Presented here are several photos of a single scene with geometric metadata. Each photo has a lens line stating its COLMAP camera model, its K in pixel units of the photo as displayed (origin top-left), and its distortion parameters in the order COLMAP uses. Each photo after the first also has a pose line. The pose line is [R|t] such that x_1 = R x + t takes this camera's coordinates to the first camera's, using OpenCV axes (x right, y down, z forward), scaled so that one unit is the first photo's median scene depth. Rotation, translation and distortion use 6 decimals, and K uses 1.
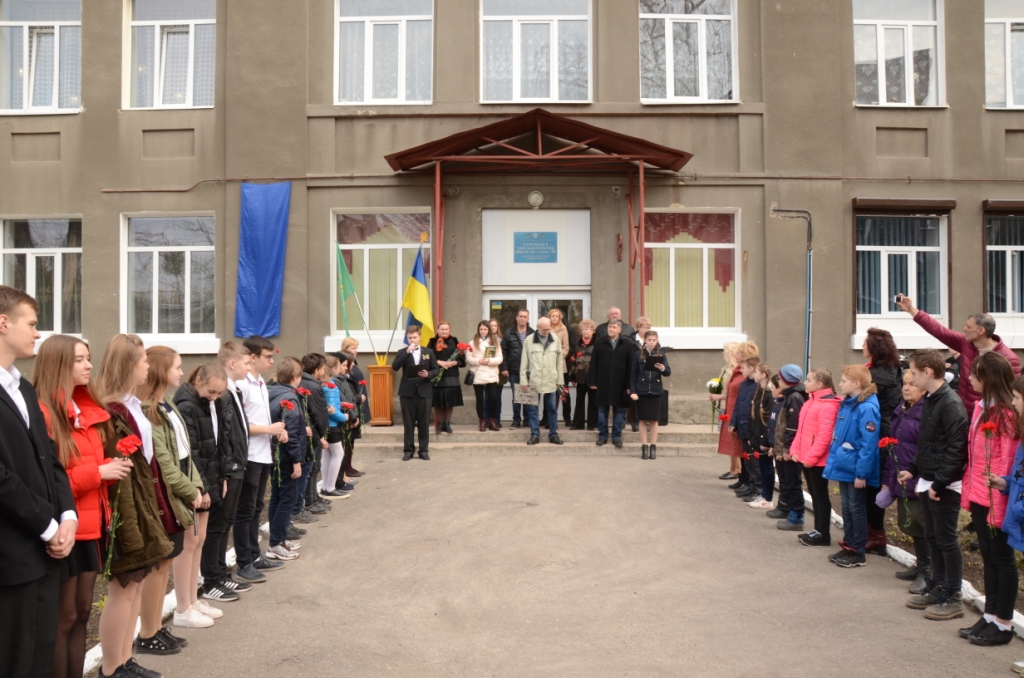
lens RADIAL K [[813.5, 0, 512.0], [0, 813.5, 339.0], [0, 0, 1]] dist [-0.002298, -0.000614]
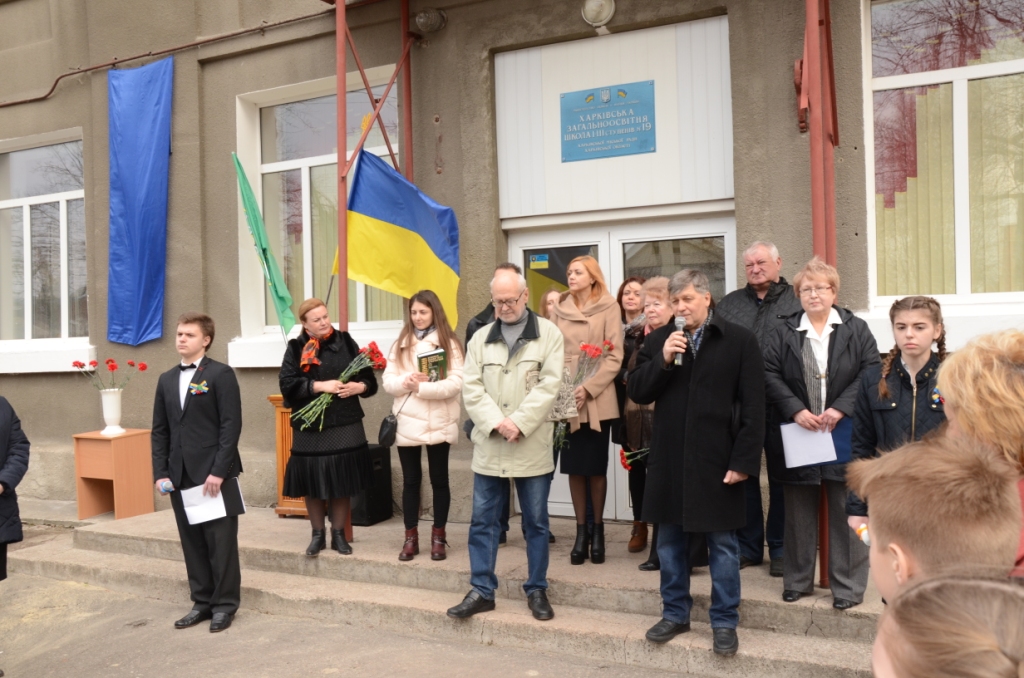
lens RADIAL K [[913.1, 0, 512.0], [0, 913.1, 339.0], [0, 0, 1]] dist [-0.086711, 0.233037]
pose [[0.907432, -0.019990, -0.419724, 0.184804], [0.015915, 0.999786, -0.013208, 0.008347], [0.419898, 0.005306, 0.907556, 0.542510]]
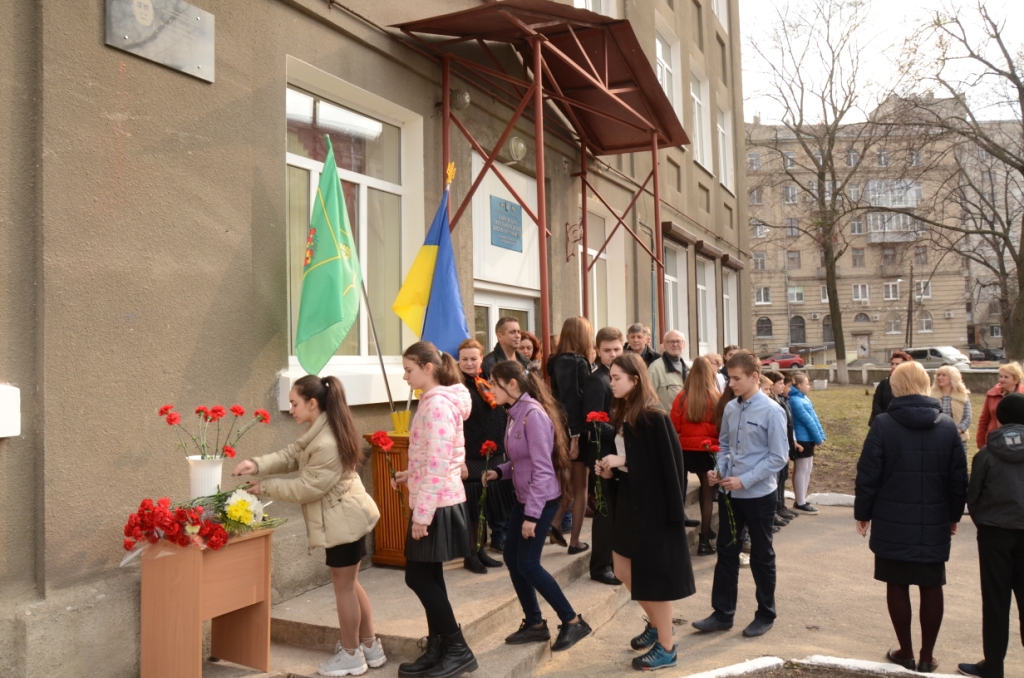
lens RADIAL K [[813.5, 0, 512.0], [0, 813.5, 339.0], [0, 0, 1]] dist [-0.002298, -0.000614]
pose [[0.430944, 0.018003, 0.902199, -0.540879], [0.023047, 0.999255, -0.030949, -0.004281], [-0.902084, 0.034130, 0.430209, 0.730763]]
